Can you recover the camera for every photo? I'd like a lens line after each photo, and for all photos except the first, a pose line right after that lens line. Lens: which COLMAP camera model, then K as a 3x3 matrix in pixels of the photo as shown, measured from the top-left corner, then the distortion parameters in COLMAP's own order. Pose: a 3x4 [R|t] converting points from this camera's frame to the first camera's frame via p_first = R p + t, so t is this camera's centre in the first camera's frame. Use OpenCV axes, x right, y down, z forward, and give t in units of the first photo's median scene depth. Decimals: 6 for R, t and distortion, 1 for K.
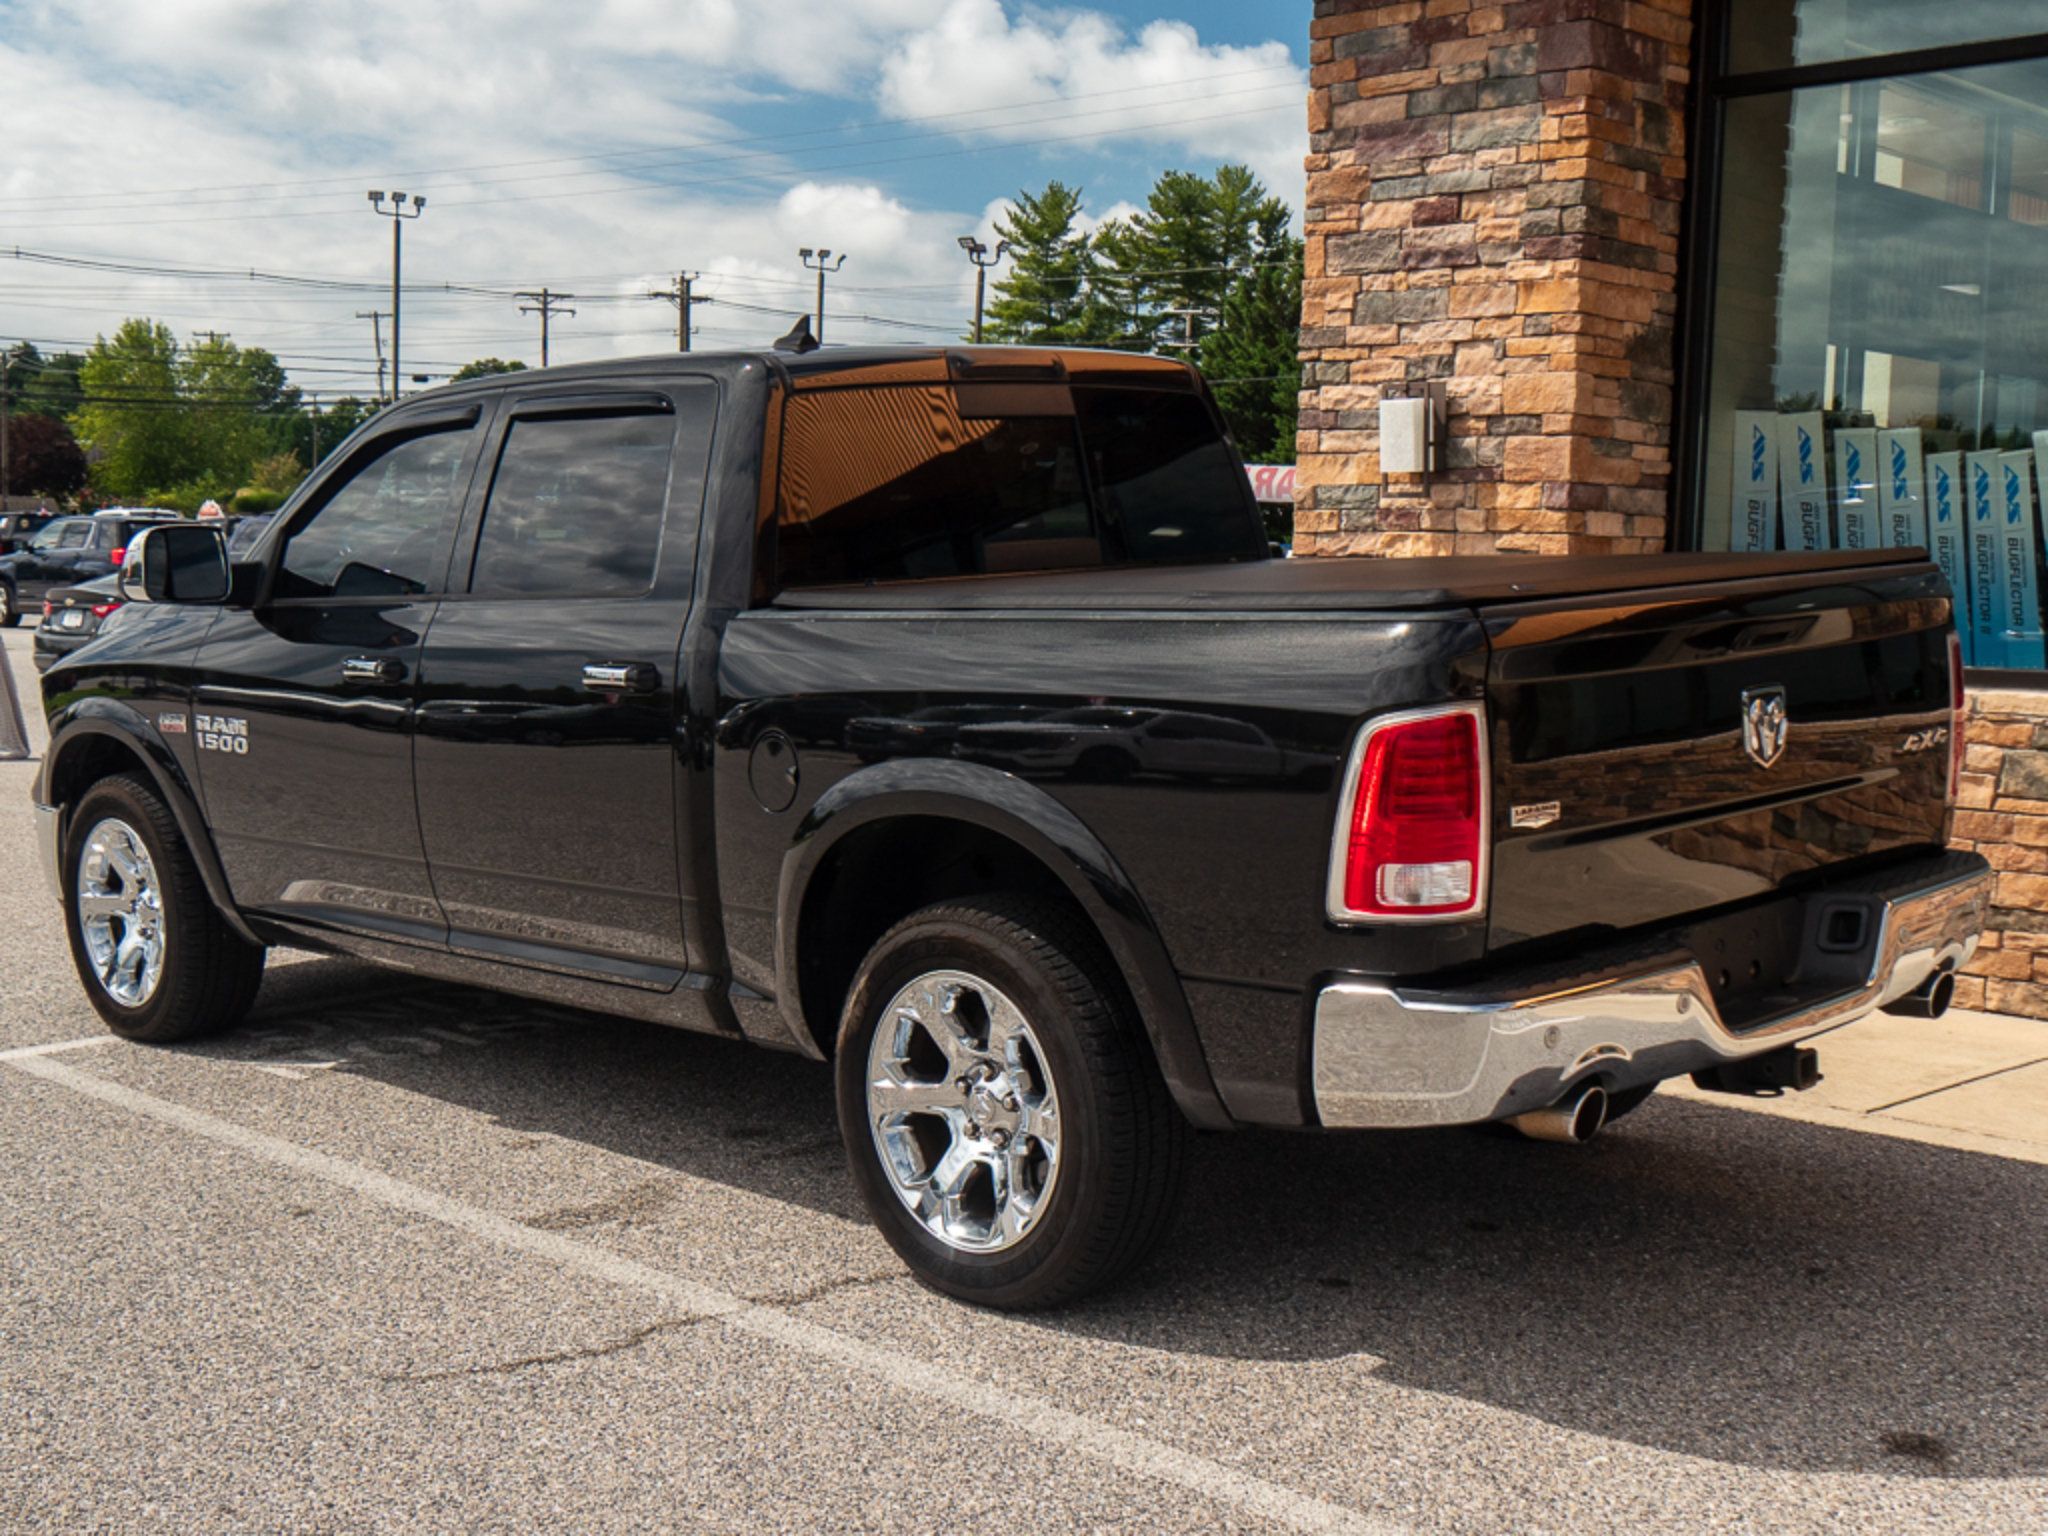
lens RADIAL K [[2550.0, 0, 1027.1], [0, 2550.0, 767.9], [0, 0, 1]] dist [0.019608, 0.000000]
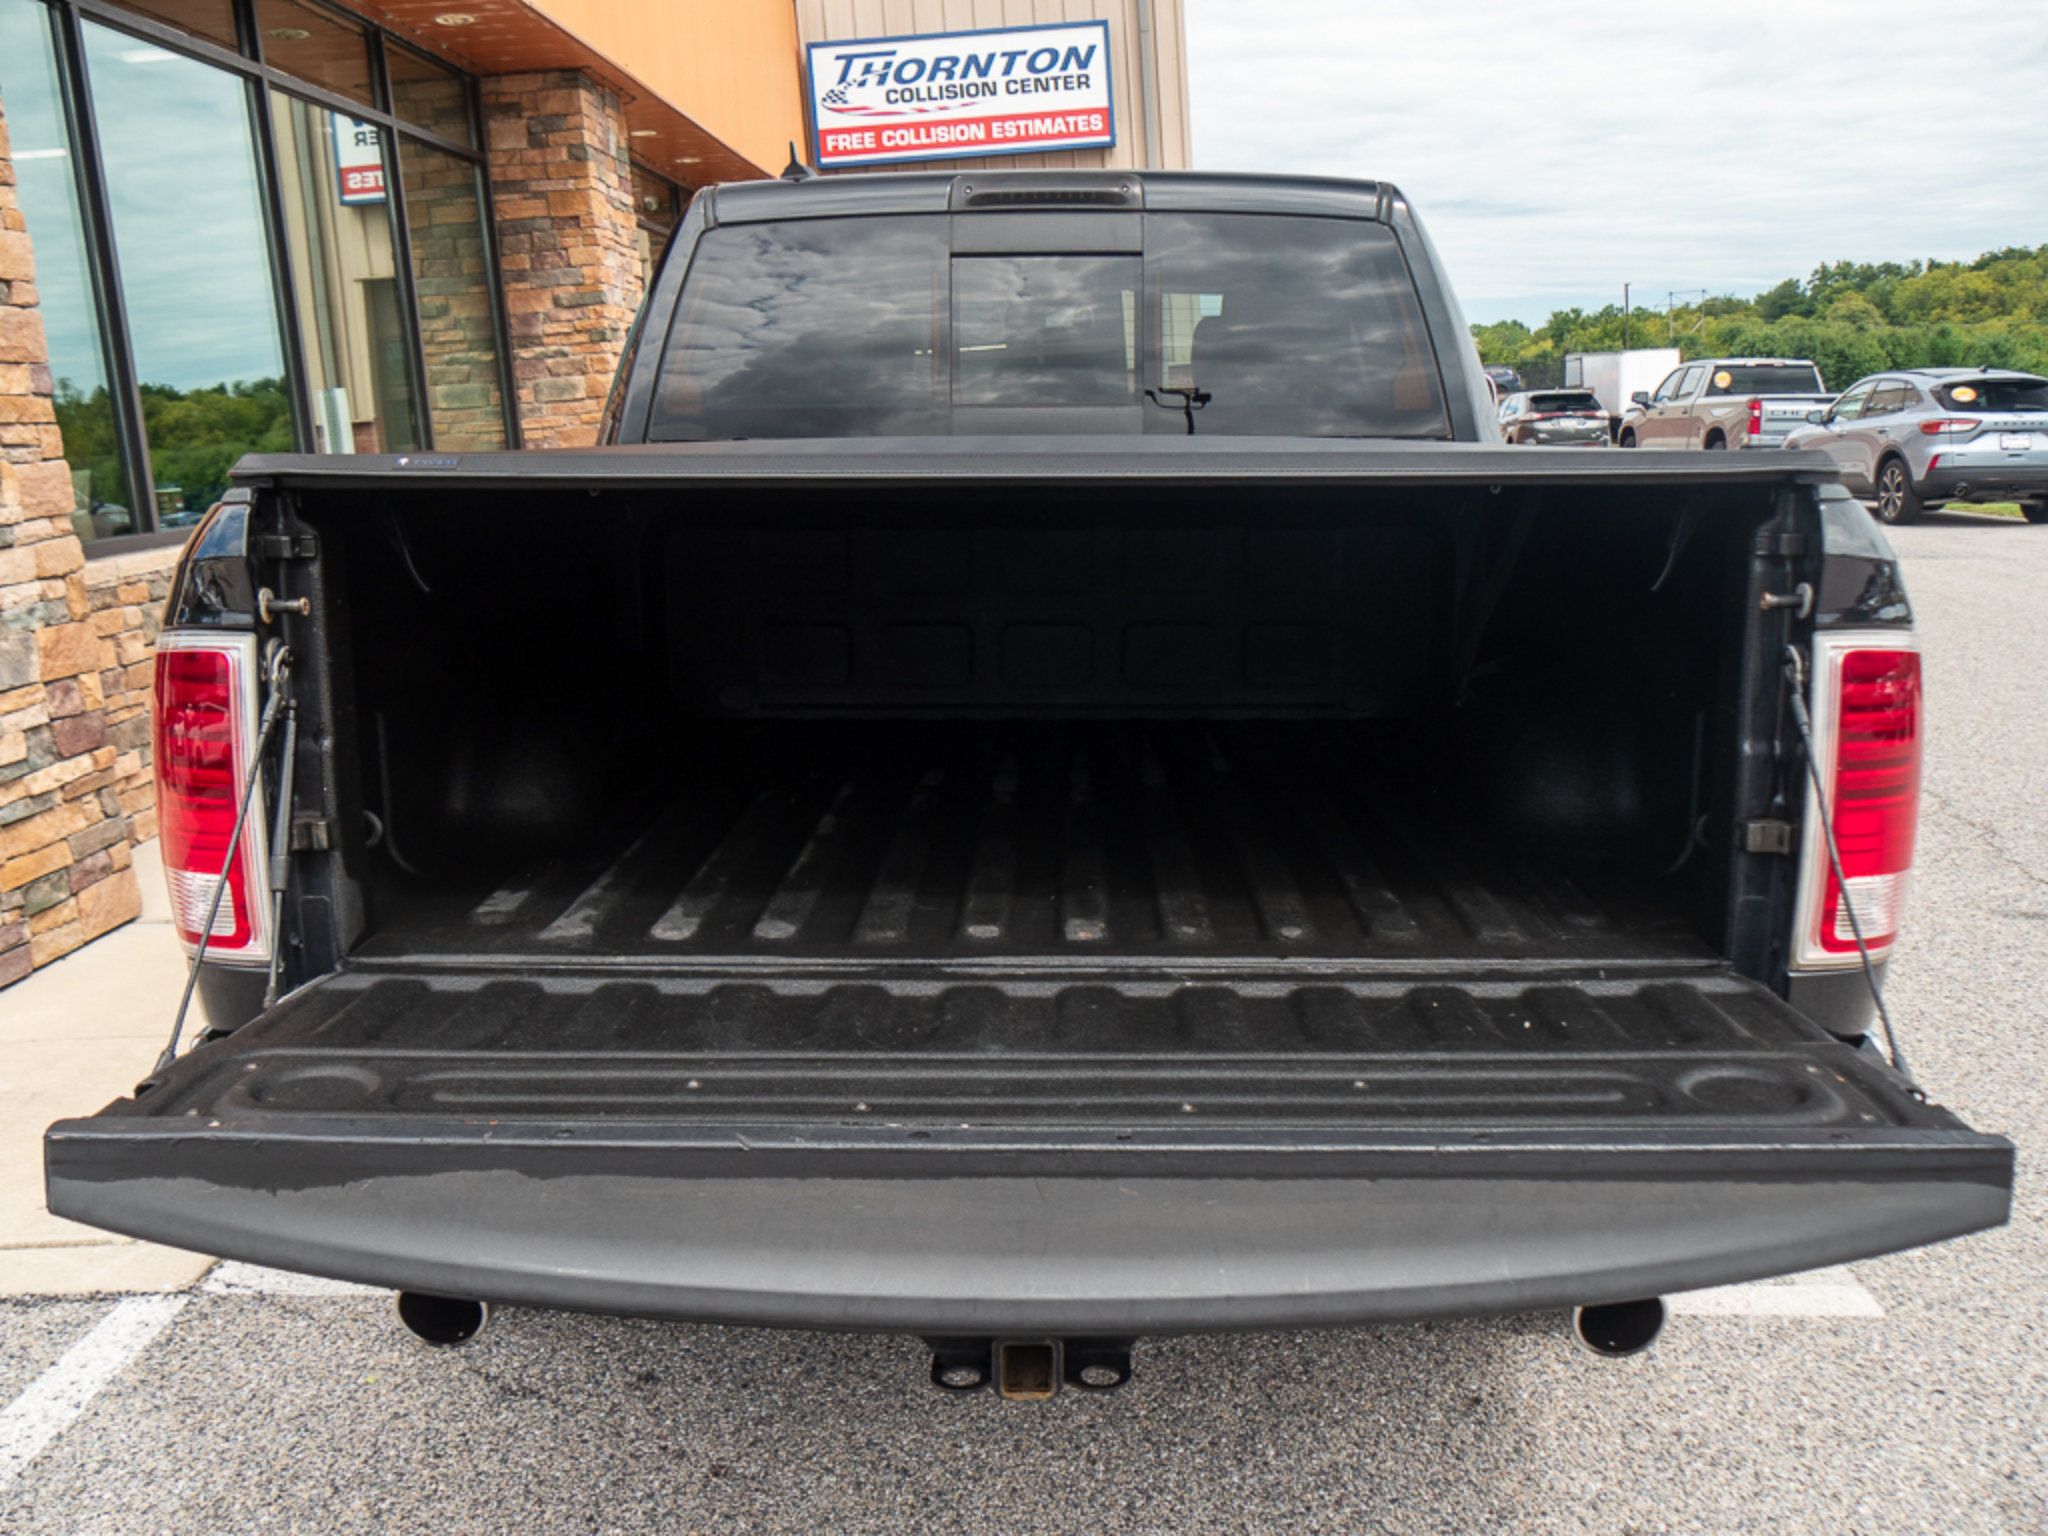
lens RADIAL K [[1869.5, 0, 1014.6], [0, 1869.5, 779.2], [0, 0, 1]] dist [-0.003612, 0.000000]
pose [[-0.698770, -0.130855, 0.703276, -0.466092], [0.093914, 0.957836, 0.271532, -0.114869], [-0.709155, 0.255786, -0.657018, 1.184293]]
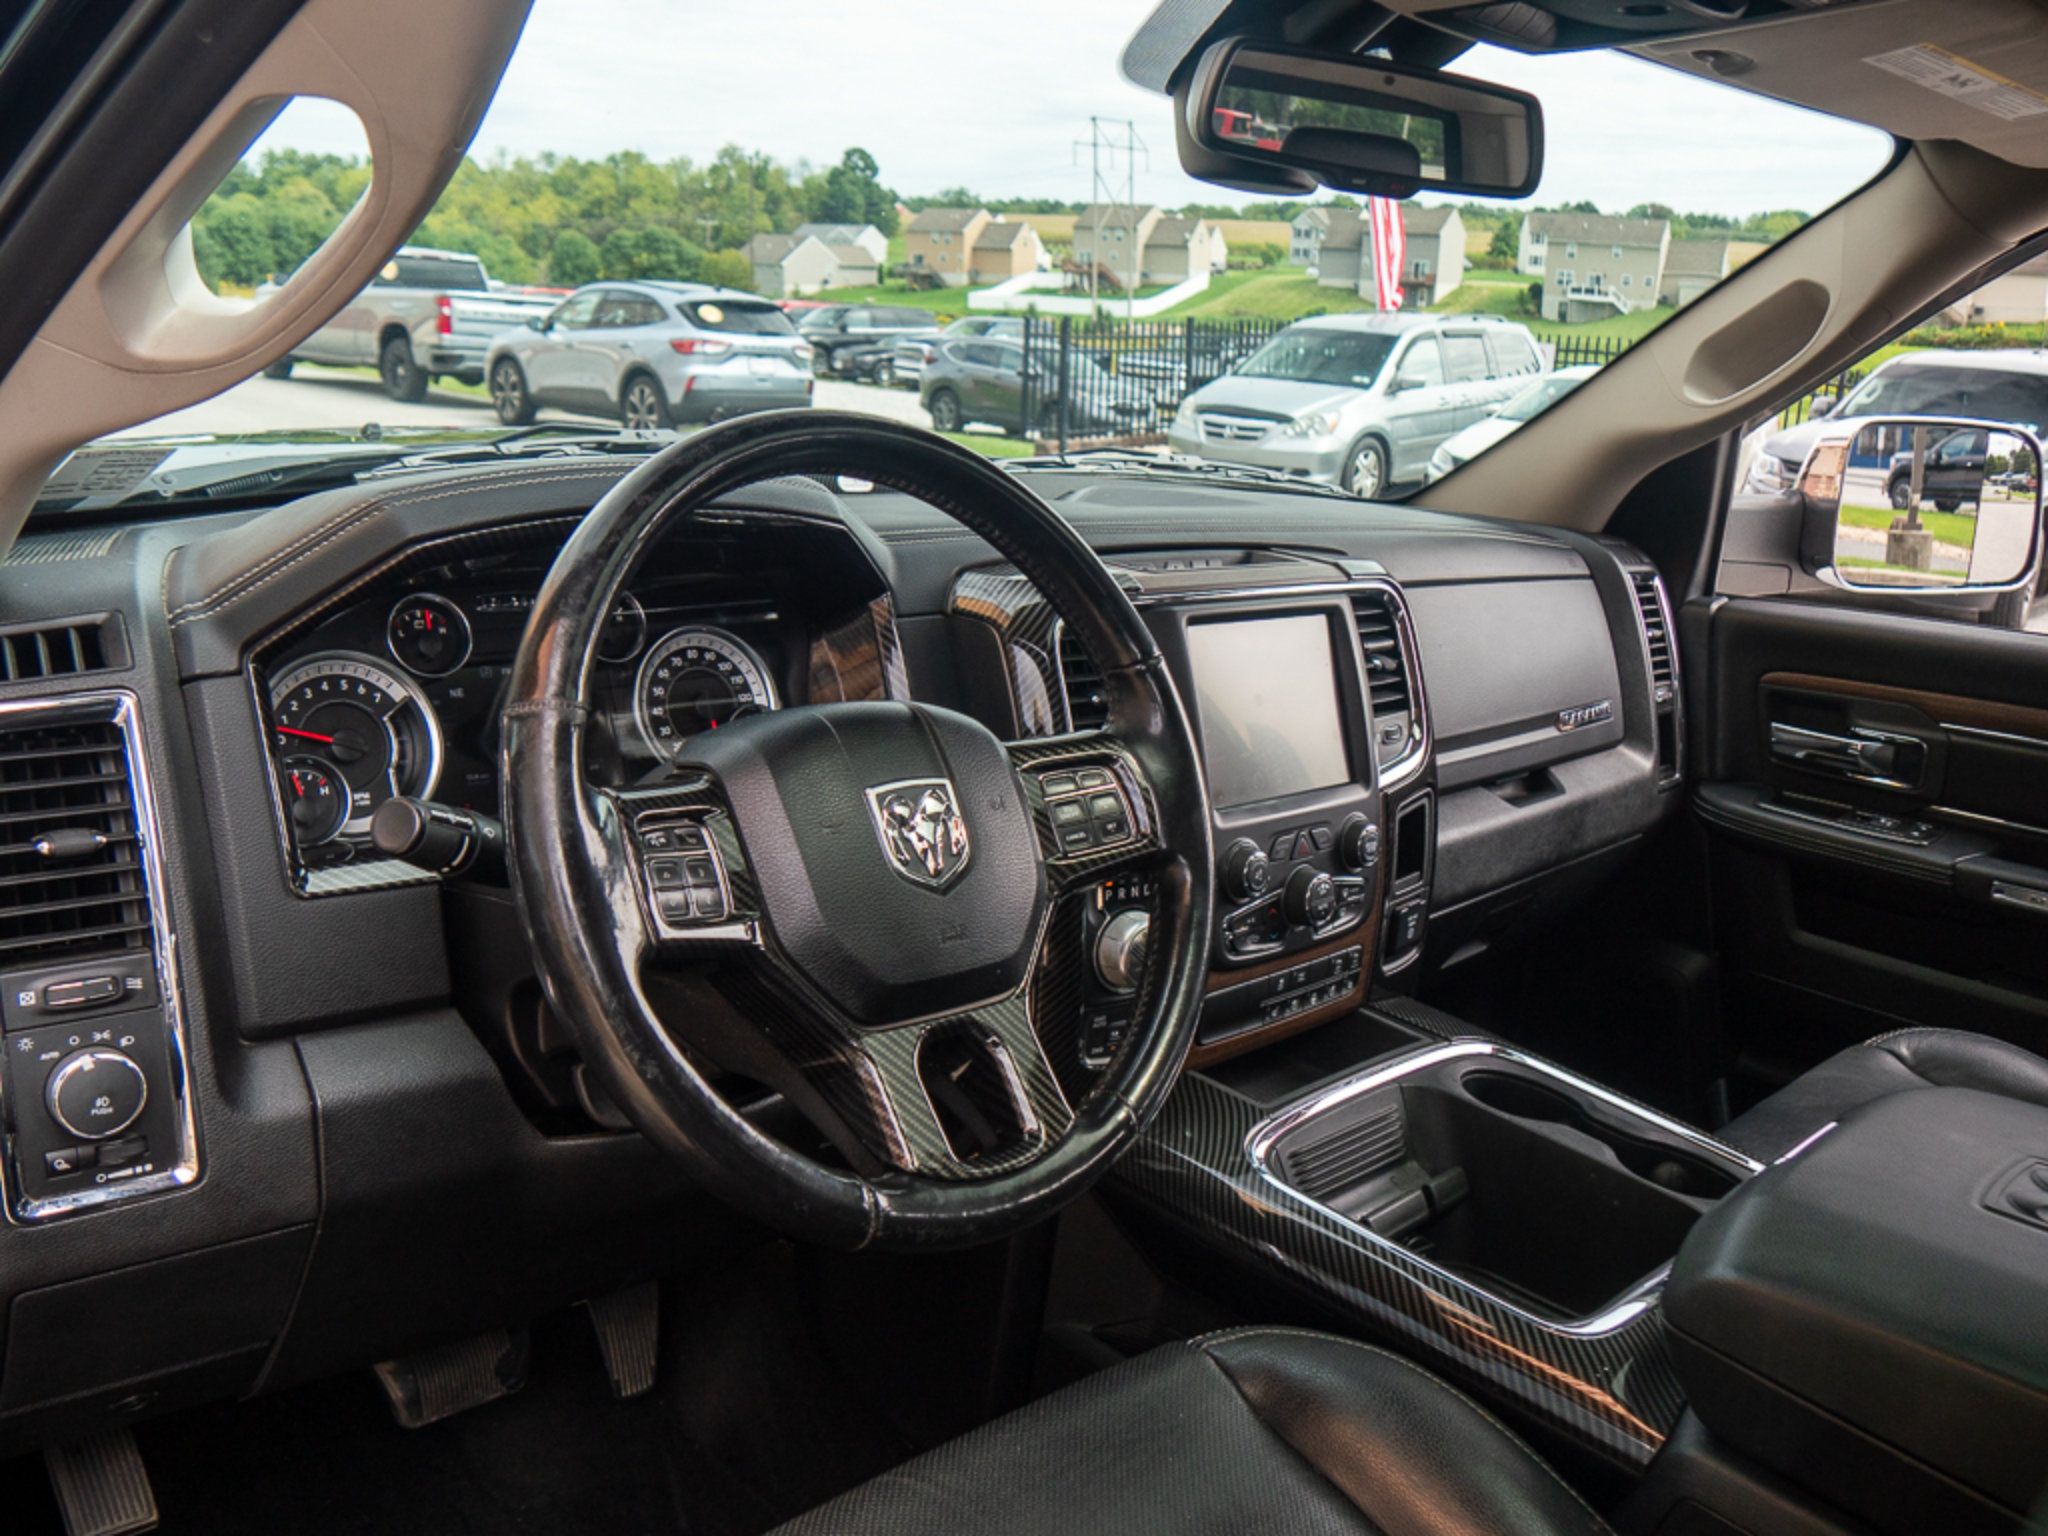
lens RADIAL K [[1740.5, 0, 1020.6], [0, 1740.5, 750.6], [0, 0, 1]] dist [-0.051314, 0.024201]
pose [[-0.997286, -0.068908, -0.025913, 0.021174], [-0.073618, 0.935429, 0.345765, -0.089120], [0.000413, 0.346735, -0.937963, 0.852946]]
